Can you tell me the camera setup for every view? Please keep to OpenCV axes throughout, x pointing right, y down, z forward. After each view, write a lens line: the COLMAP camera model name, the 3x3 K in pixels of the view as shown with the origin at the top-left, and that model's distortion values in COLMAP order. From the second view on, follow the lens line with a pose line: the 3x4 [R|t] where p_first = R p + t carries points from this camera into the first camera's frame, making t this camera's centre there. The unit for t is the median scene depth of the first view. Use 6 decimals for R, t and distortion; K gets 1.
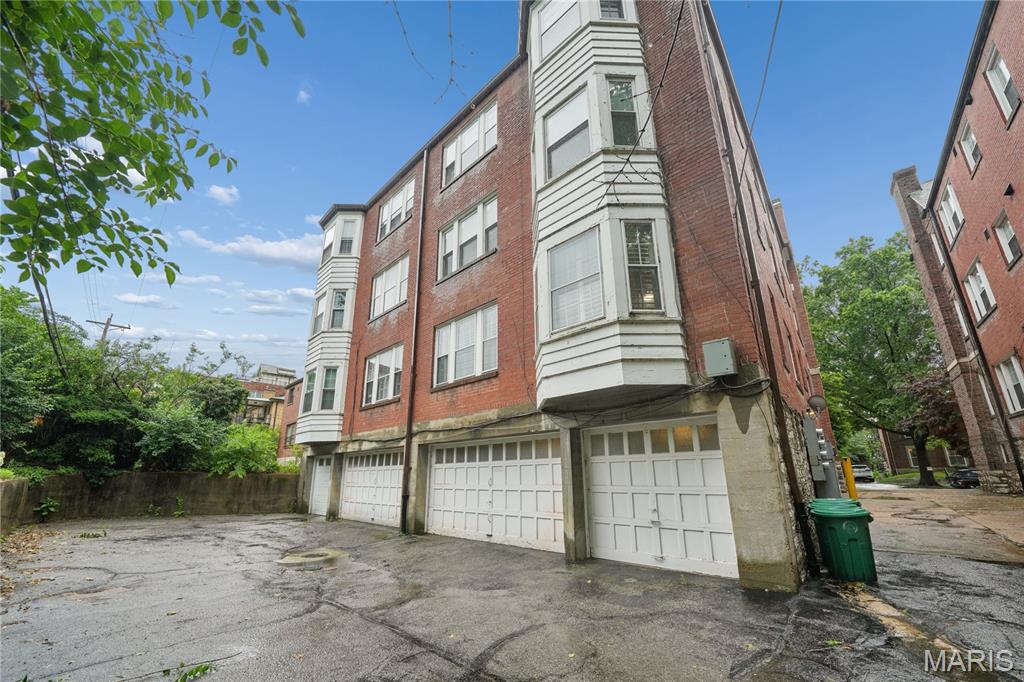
lens RADIAL K [[358.7, 0, 509.9], [0, 358.7, 345.5], [0, 0, 1]] dist [-0.015127, 0.000054]
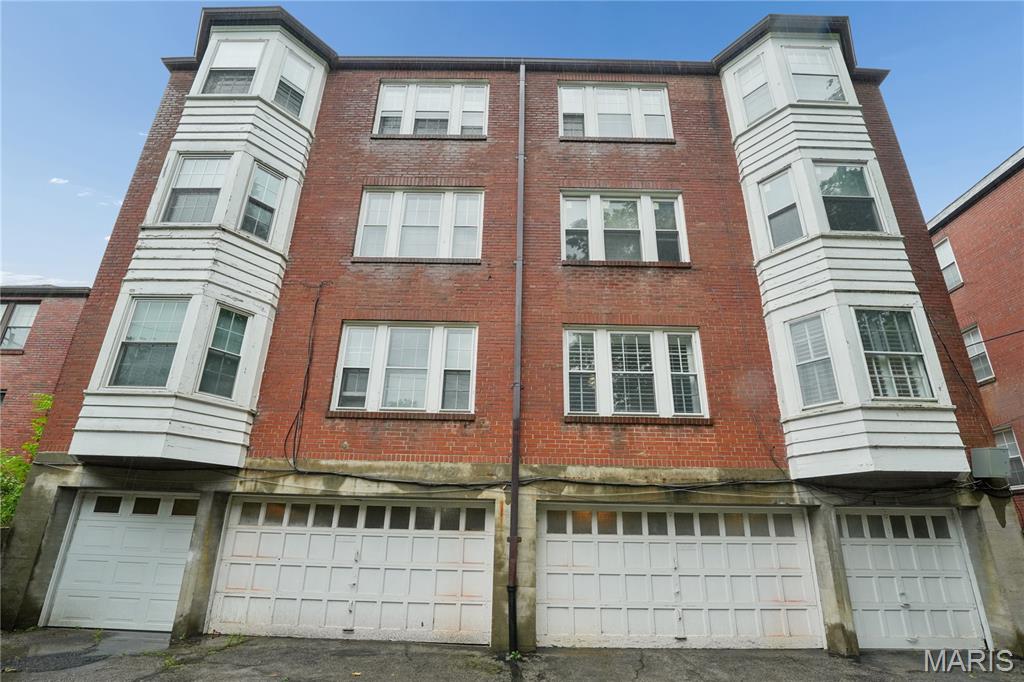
lens RADIAL K [[361.1, 0, 512.4], [0, 361.1, 436.5], [0, 0, 1]] dist [-0.022312, 0.000102]
pose [[0.741958, 0.229158, 0.630068, -0.658552], [-0.256138, 0.965373, -0.049486, 0.204337], [-0.619590, -0.124668, 0.774962, 0.546087]]
